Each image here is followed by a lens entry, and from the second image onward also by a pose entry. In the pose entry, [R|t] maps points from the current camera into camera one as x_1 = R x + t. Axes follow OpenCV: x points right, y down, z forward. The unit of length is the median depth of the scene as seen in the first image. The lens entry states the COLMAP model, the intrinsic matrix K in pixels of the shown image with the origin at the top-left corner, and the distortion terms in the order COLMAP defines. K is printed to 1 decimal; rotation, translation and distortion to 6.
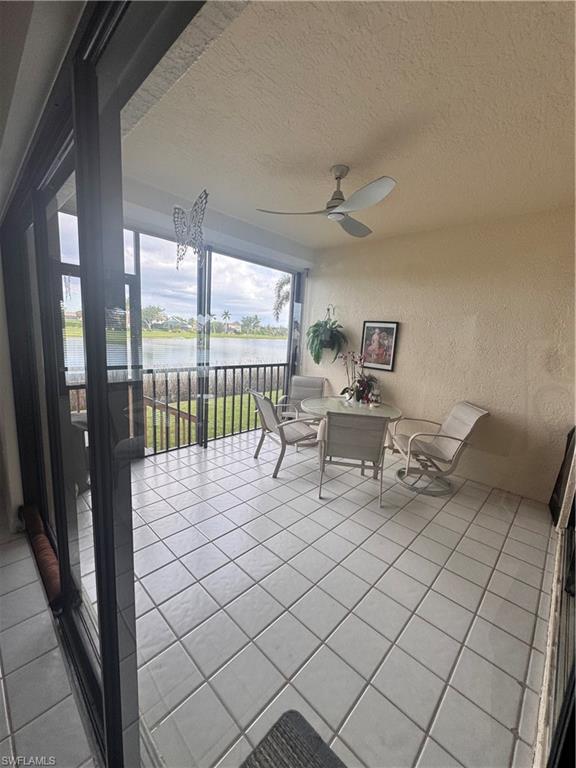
lens RADIAL K [[308.6, 0, 288.0], [0, 308.6, 384.0], [0, 0, 1]] dist [0.000268, 0.000173]
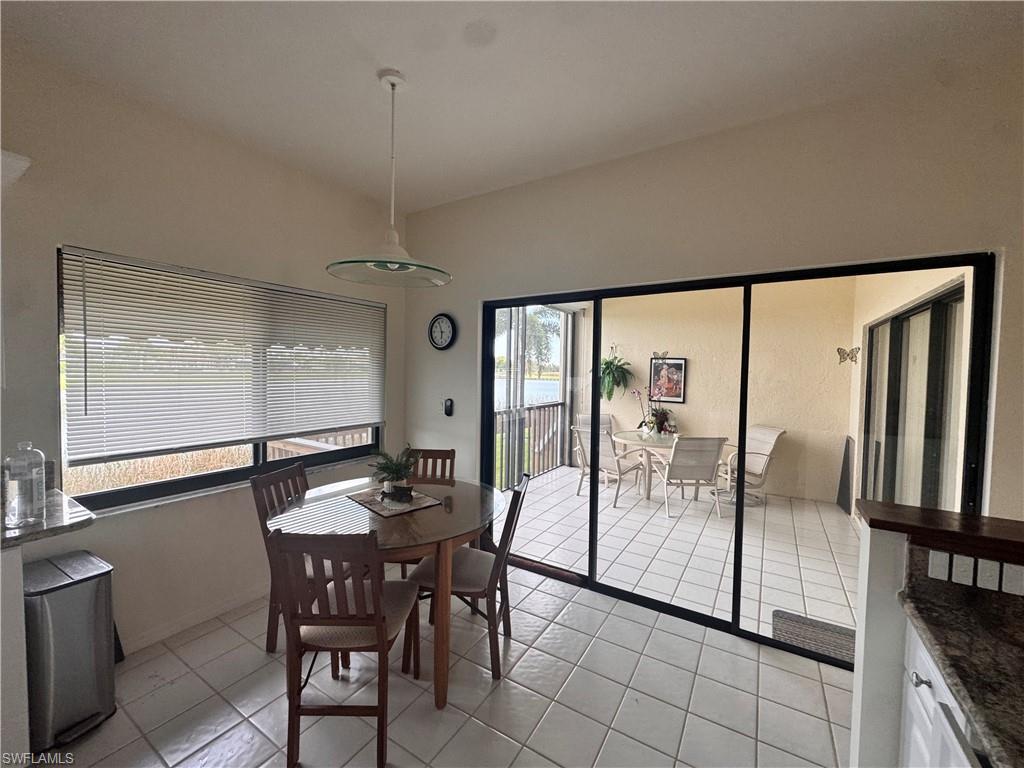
lens RADIAL K [[411.4, 0, 512.0], [0, 411.4, 384.0], [0, 0, 1]] dist [0.000268, 0.000173]
pose [[0.979466, -0.045003, 0.196524, -0.532919], [0.069043, 0.990701, -0.117240, 0.020015], [-0.189420, 0.128401, 0.973464, -0.299972]]
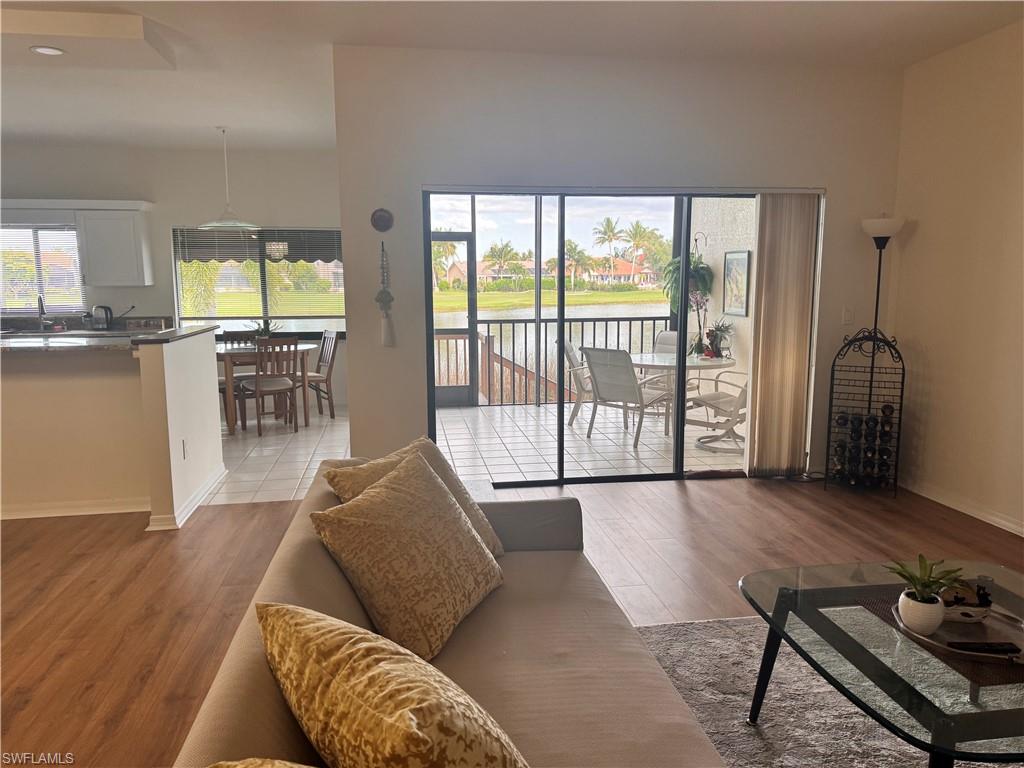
lens RADIAL K [[722.4, 0, 512.0], [0, 722.4, 384.0], [0, 0, 1]] dist [0.029908, -0.000840]
pose [[0.789666, 0.023602, -0.613083, 0.969112], [-0.043190, 0.998919, -0.017174, 0.176310], [0.612015, 0.040041, 0.789832, -0.725646]]
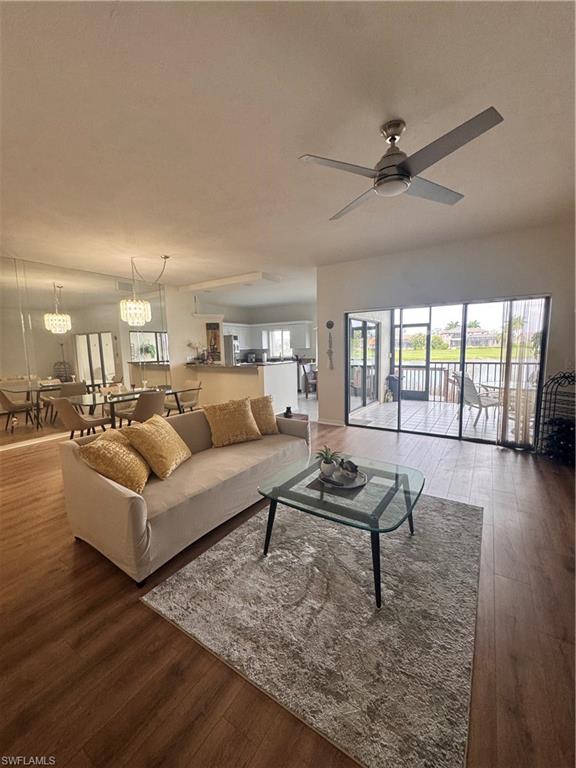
lens RADIAL K [[308.6, 0, 288.0], [0, 308.6, 384.0], [0, 0, 1]] dist [0.000268, 0.000173]
pose [[0.189637, 0.052448, -0.980453, 1.403124], [-0.118791, 0.992463, 0.030114, 0.147091], [0.974642, 0.110758, 0.194438, -0.376138]]
